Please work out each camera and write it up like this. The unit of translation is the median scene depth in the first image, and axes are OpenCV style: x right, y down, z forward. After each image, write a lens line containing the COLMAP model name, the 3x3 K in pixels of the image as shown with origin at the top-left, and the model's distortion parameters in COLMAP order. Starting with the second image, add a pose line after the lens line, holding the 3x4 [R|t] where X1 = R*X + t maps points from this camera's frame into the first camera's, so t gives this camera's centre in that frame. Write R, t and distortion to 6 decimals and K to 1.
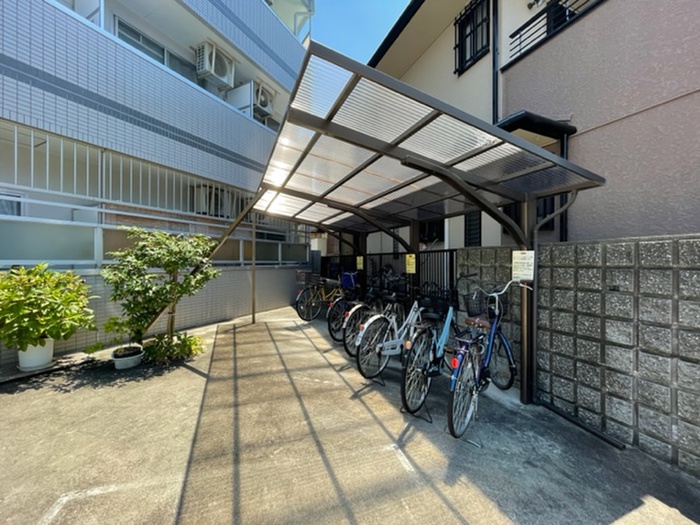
lens RADIAL K [[283.5, 0, 352.0], [0, 283.5, 264.0], [0, 0, 1]] dist [-0.002194, -0.000400]
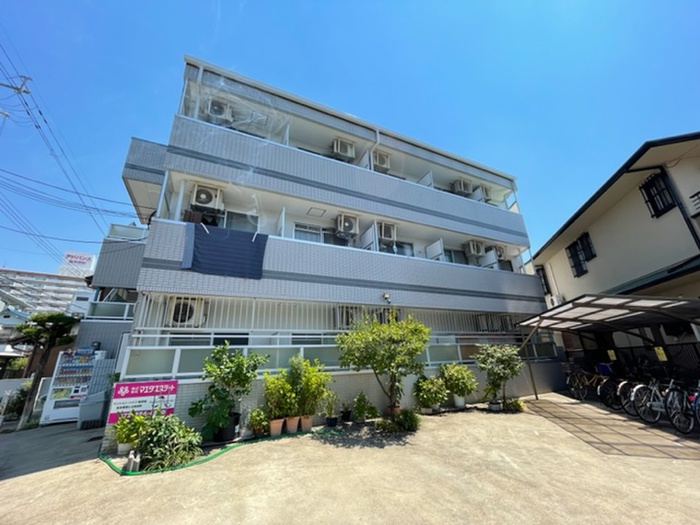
lens RADIAL K [[283.5, 0, 352.0], [0, 283.5, 264.0], [0, 0, 1]] dist [-0.002194, -0.000400]
pose [[0.788560, -0.236481, -0.567671, -0.107519], [0.037805, 0.940001, -0.339071, -0.002807], [0.613795, 0.245918, 0.750187, -1.135710]]
